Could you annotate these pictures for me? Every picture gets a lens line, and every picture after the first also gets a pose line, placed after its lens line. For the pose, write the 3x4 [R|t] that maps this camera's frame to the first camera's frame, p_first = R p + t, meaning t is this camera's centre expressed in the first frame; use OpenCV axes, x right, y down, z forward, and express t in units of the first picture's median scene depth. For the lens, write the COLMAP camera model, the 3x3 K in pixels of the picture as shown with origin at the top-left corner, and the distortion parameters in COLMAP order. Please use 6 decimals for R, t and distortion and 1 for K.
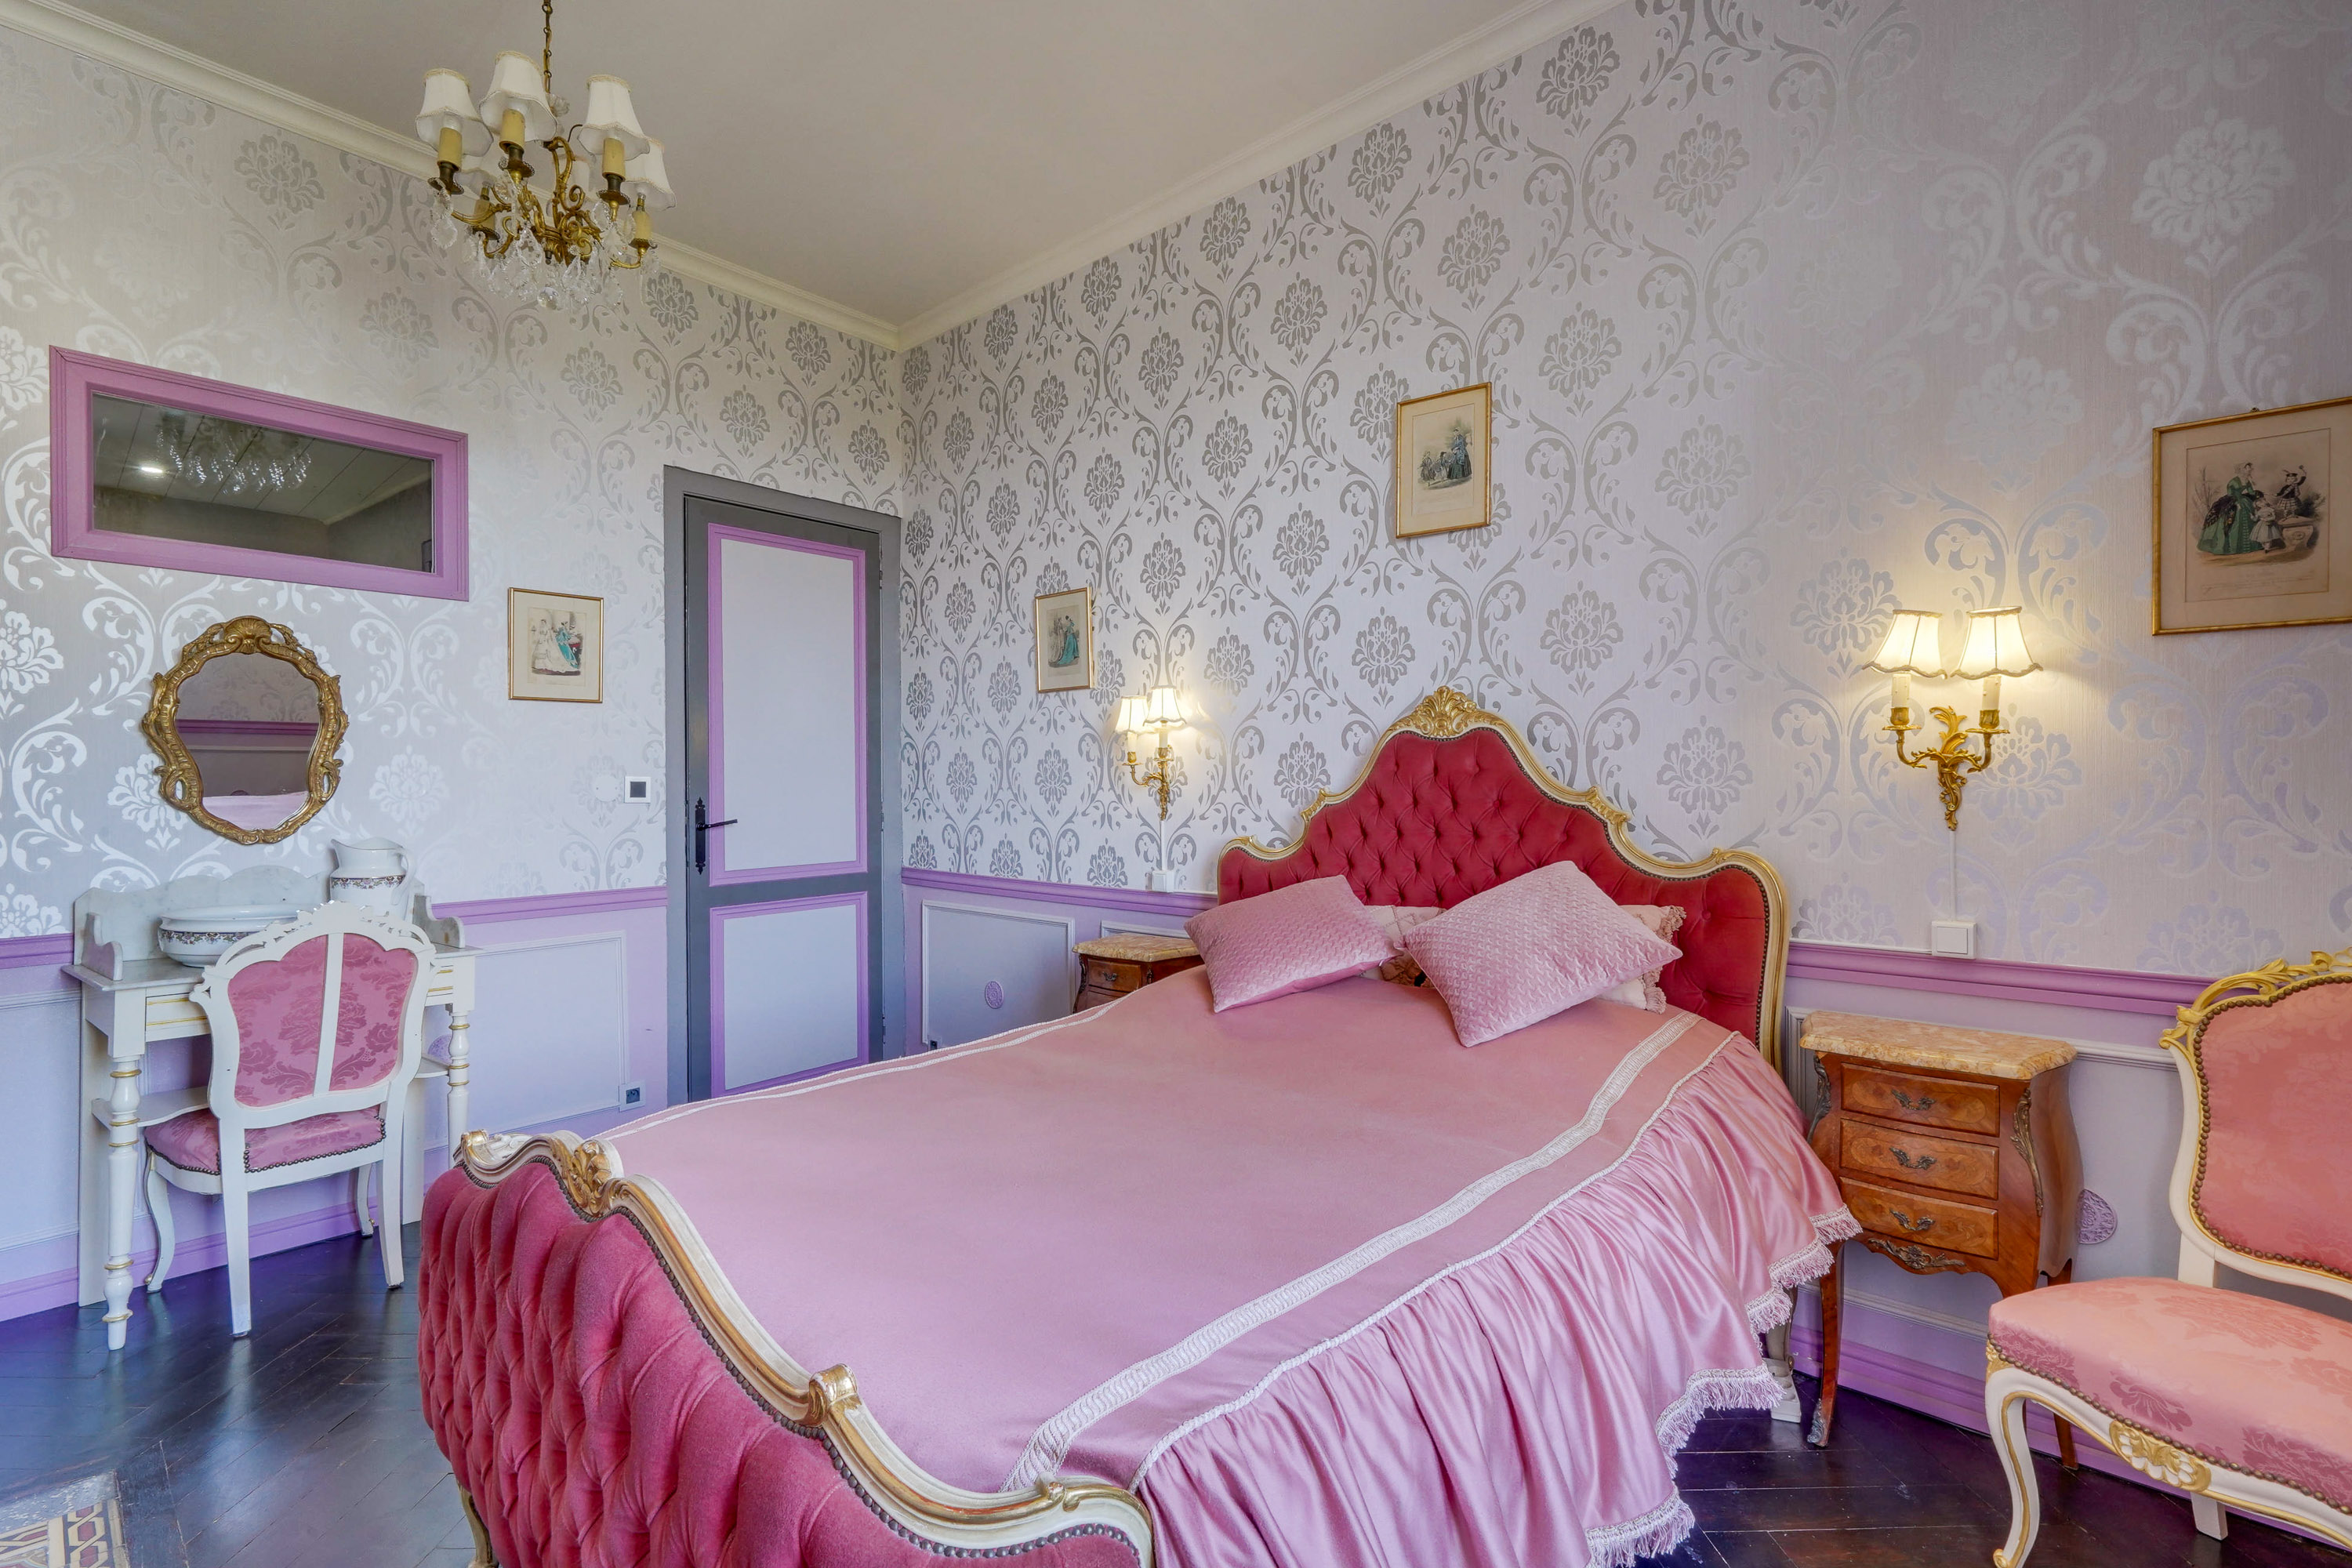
lens RADIAL K [[1128.1, 0, 1176.0], [0, 1128.1, 784.0], [0, 0, 1]] dist [-0.000666, 0.000422]
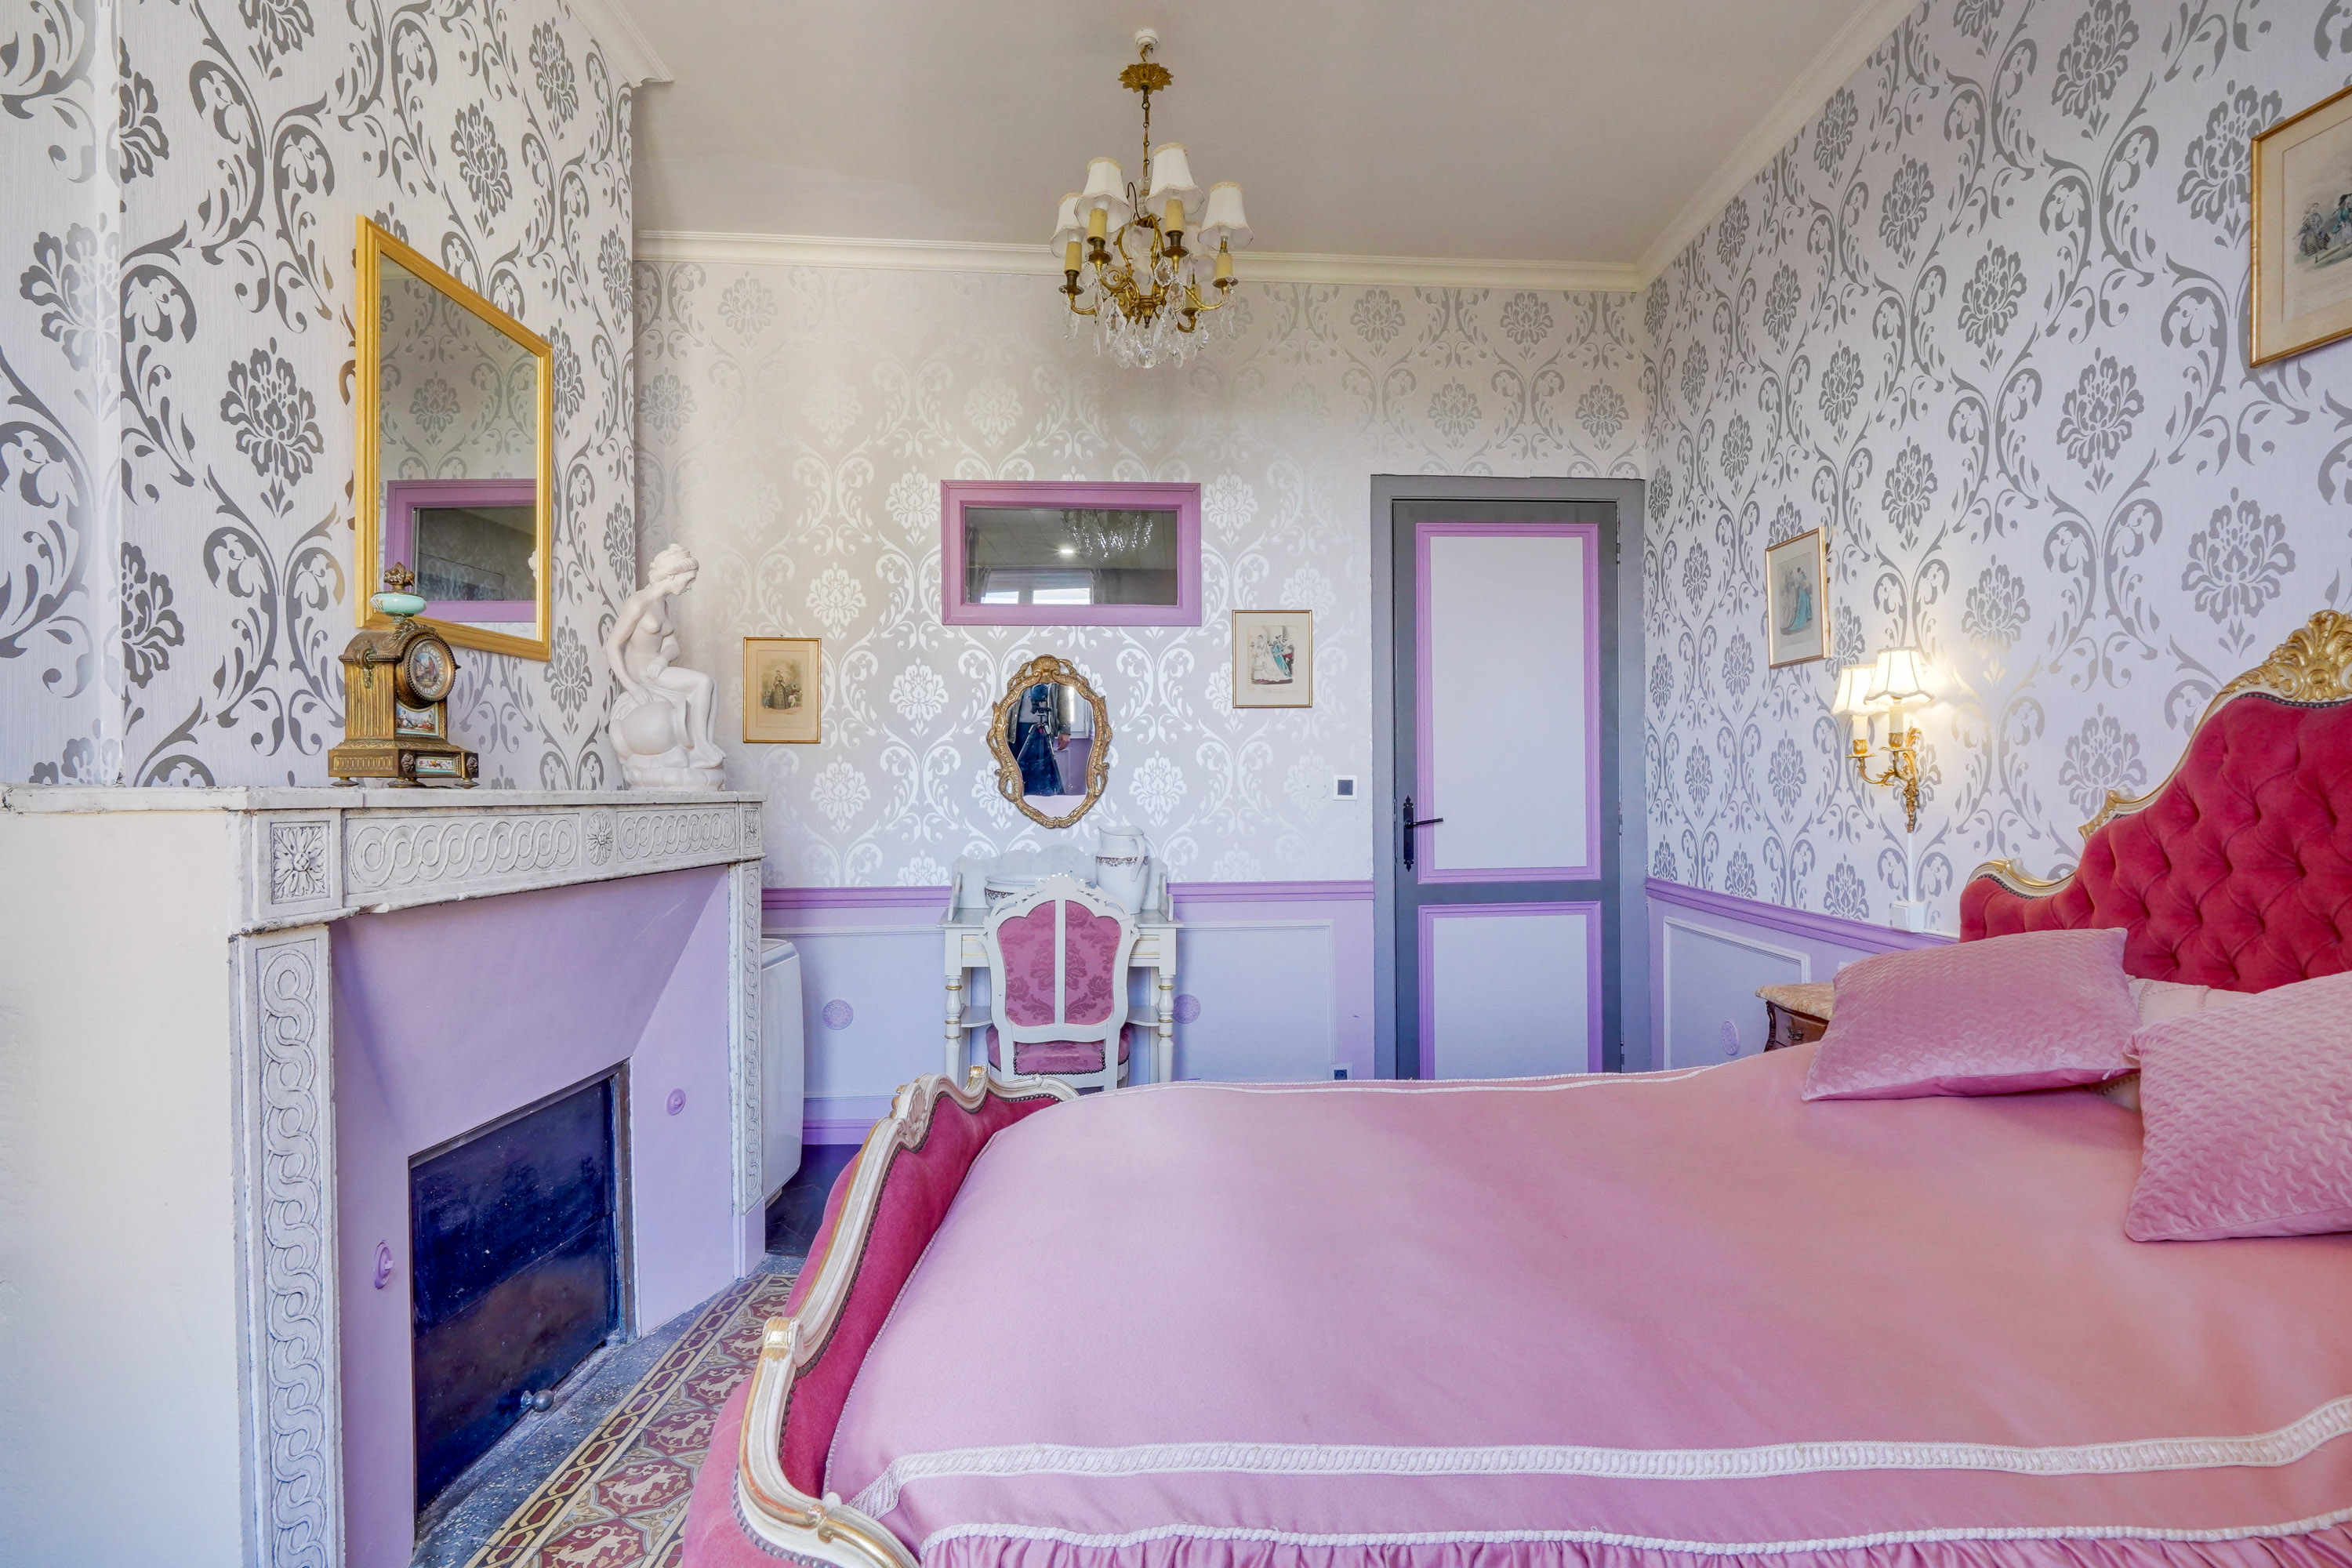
lens RADIAL K [[1166.6, 0, 1176.0], [0, 1166.6, 784.0], [0, 0, 1]] dist [-0.001086, -0.000021]
pose [[0.679849, 0.001690, -0.733350, 0.221012], [-0.000239, 0.999998, 0.002083, -0.000591], [0.733352, -0.001241, 0.679848, 0.144596]]
